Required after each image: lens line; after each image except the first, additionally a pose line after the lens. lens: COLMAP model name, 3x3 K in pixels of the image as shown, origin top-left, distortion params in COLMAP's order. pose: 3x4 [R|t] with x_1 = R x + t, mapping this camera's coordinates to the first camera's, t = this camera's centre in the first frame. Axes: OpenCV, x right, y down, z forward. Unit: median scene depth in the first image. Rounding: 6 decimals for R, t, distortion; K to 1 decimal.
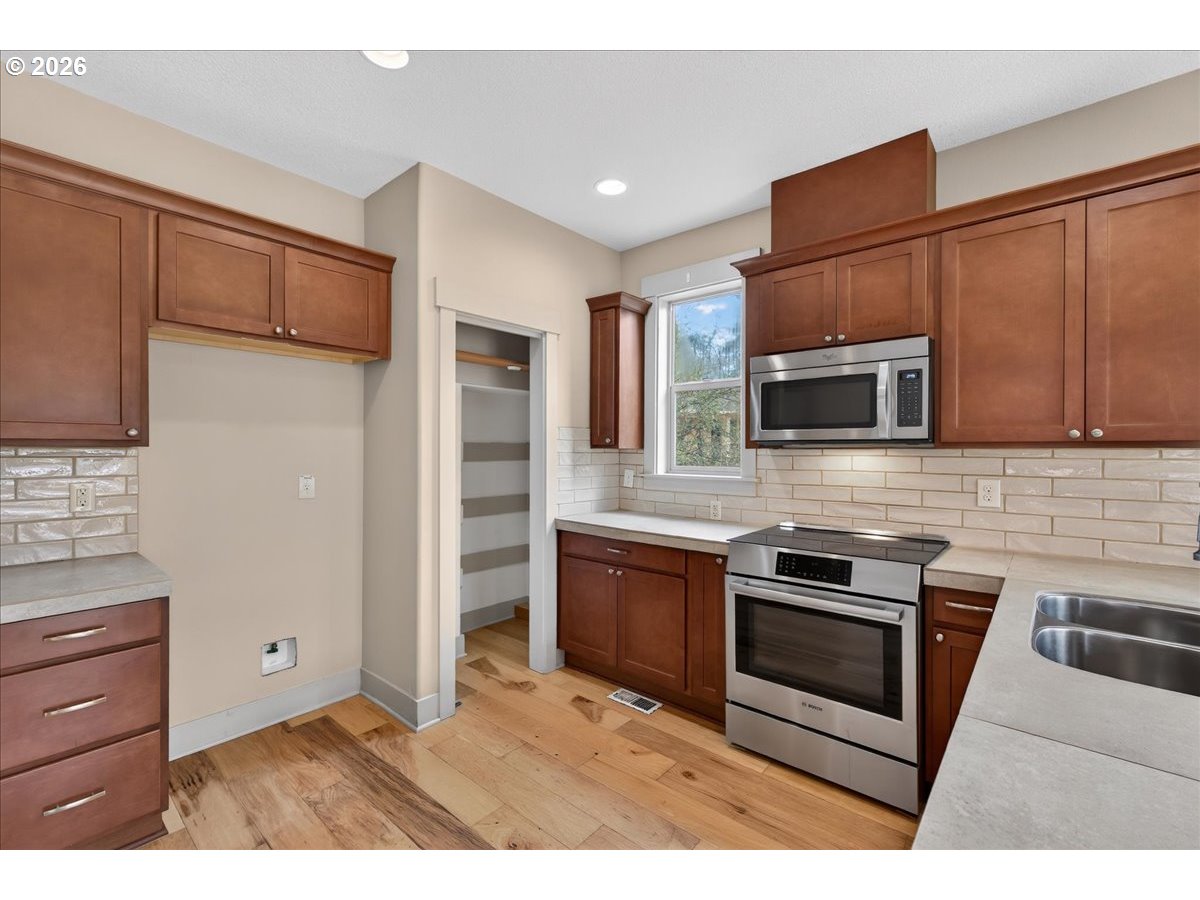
lens RADIAL K [[517.0, 0, 597.5], [0, 517.0, 453.4], [0, 0, 1]] dist [0.001322, -0.000710]
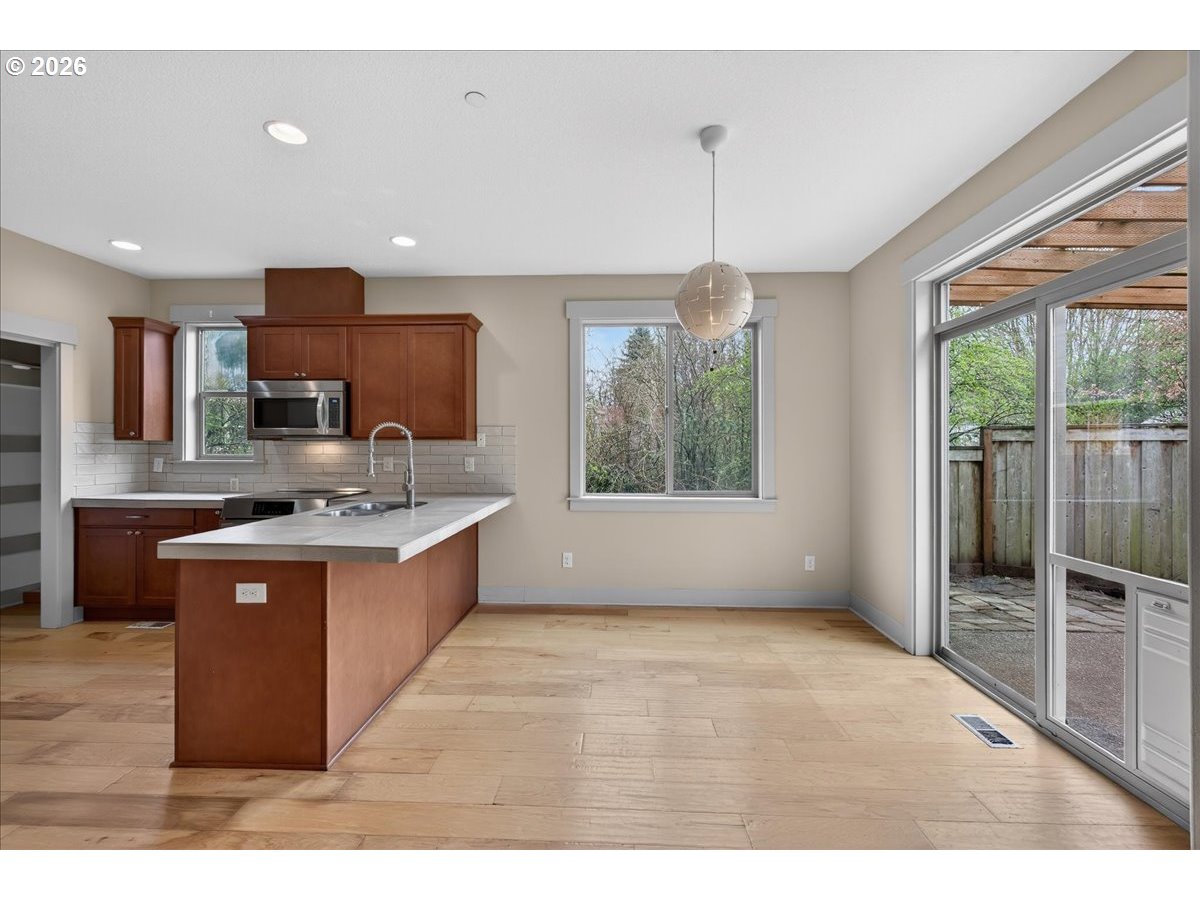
lens RADIAL K [[516.6, 0, 598.4], [0, 516.6, 447.3], [0, 0, 1]] dist [0.000539, -0.000579]
pose [[0.778385, -0.002308, 0.627783, 0.143229], [0.006068, 0.999974, -0.003847, 0.024831], [-0.627757, 0.006804, 0.778379, -0.854930]]
